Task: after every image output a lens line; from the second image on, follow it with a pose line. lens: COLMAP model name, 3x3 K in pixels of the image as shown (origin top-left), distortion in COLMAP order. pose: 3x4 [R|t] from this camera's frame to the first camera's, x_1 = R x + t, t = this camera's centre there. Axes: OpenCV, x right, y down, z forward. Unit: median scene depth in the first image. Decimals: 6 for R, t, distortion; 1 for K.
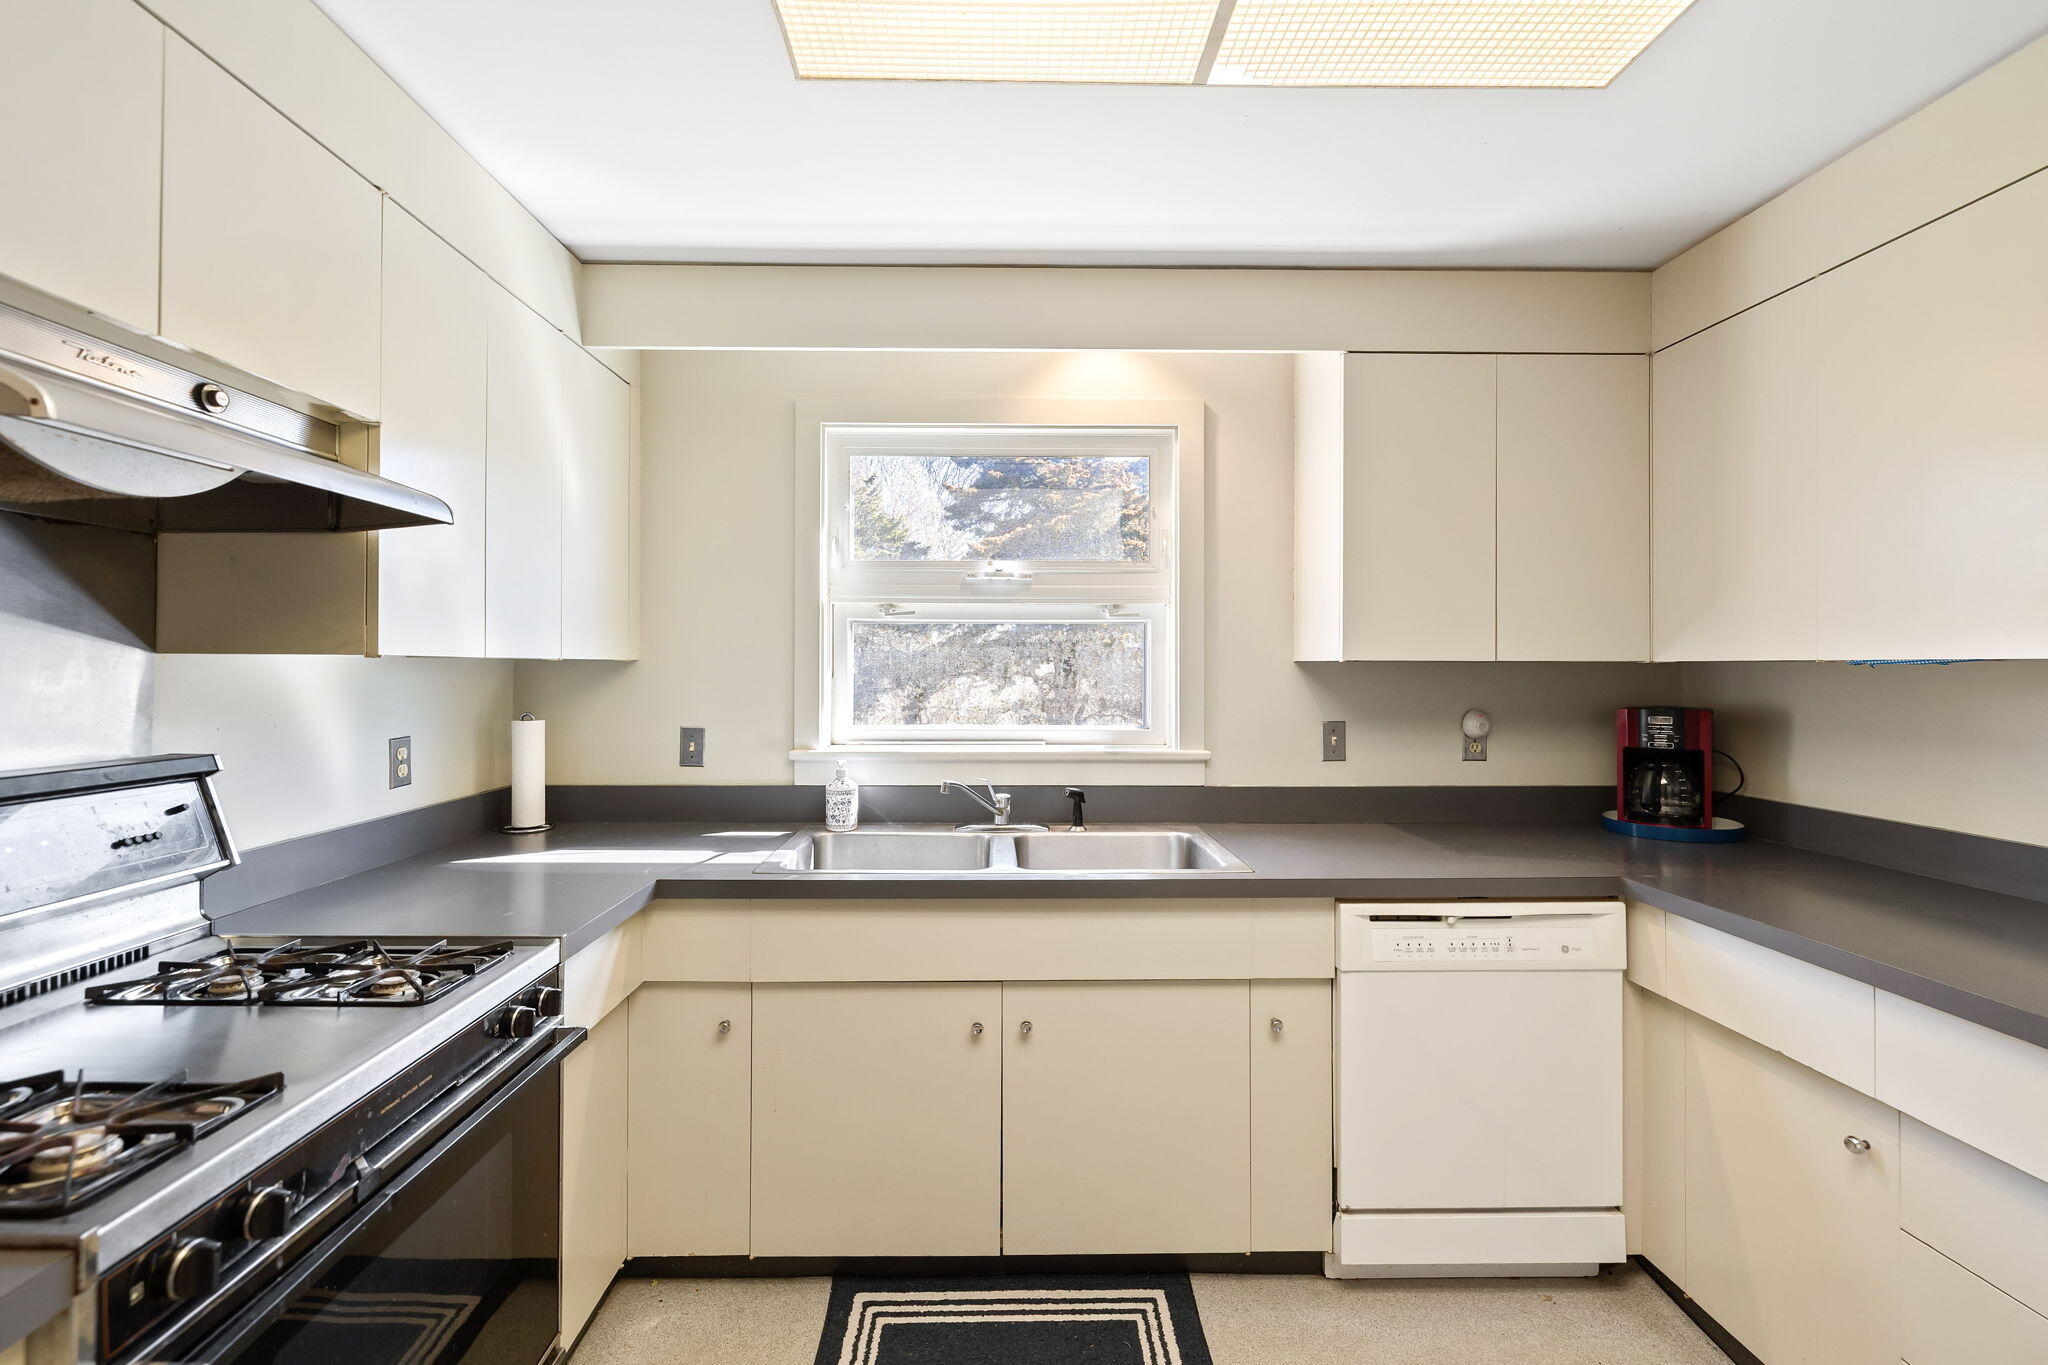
lens RADIAL K [[880.6, 0, 1014.5], [0, 880.6, 663.9], [0, 0, 1]] dist [0.000264, 0.000979]
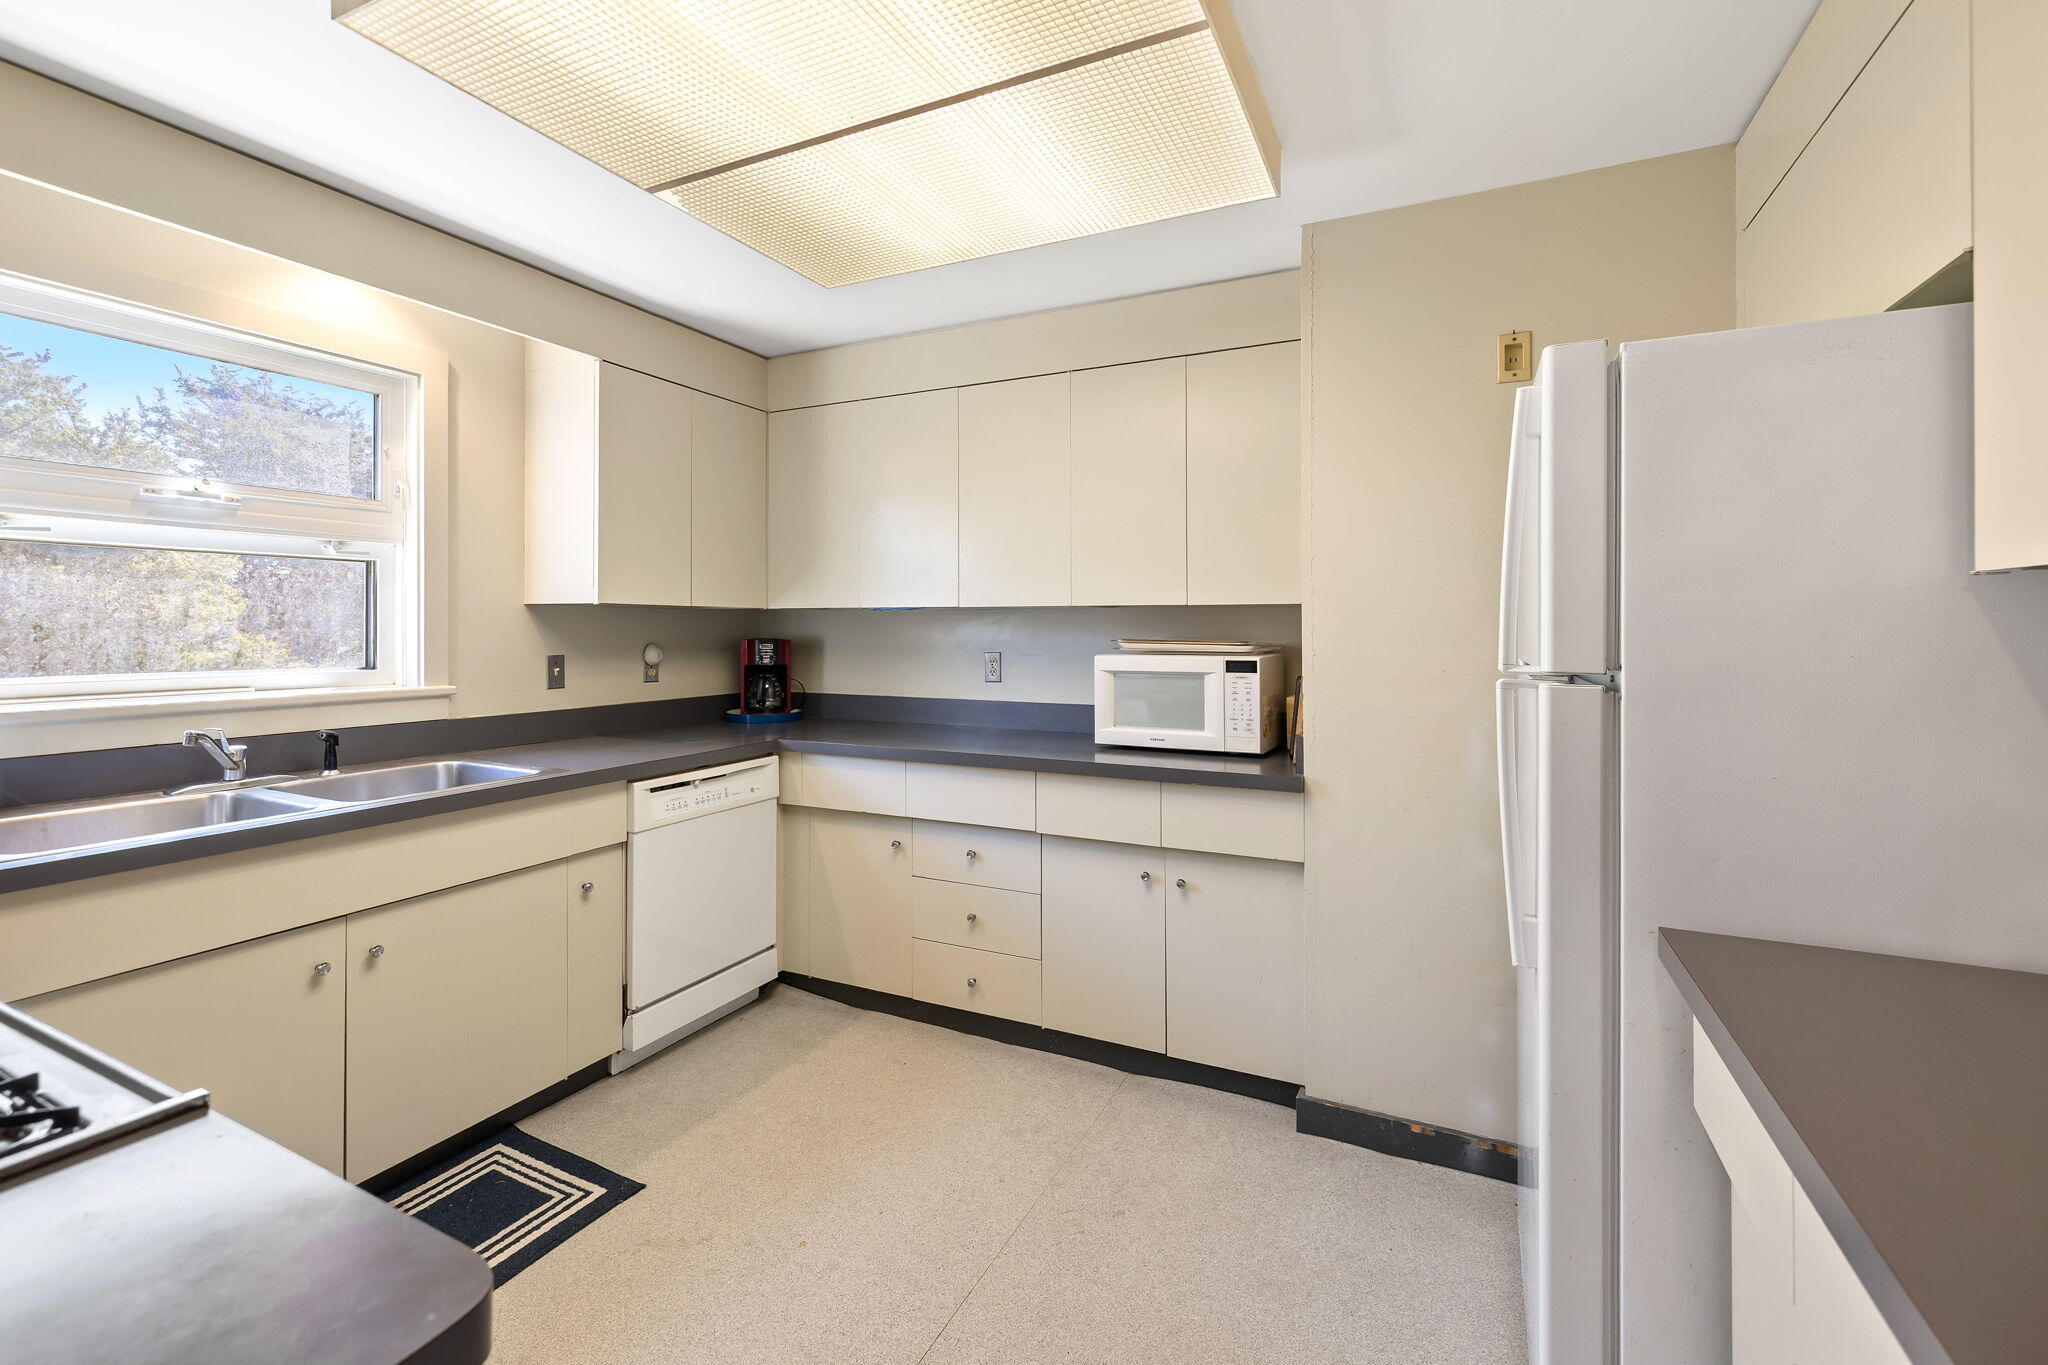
lens RADIAL K [[880.6, 0, 1025.5], [0, 880.6, 627.2], [0, 0, 1]] dist [0.000264, 0.000979]
pose [[0.441100, 0.000010, 0.897458, -0.468671], [-0.004634, 0.999987, 0.002267, 0.023602], [-0.897446, -0.005159, 0.441094, -0.103670]]
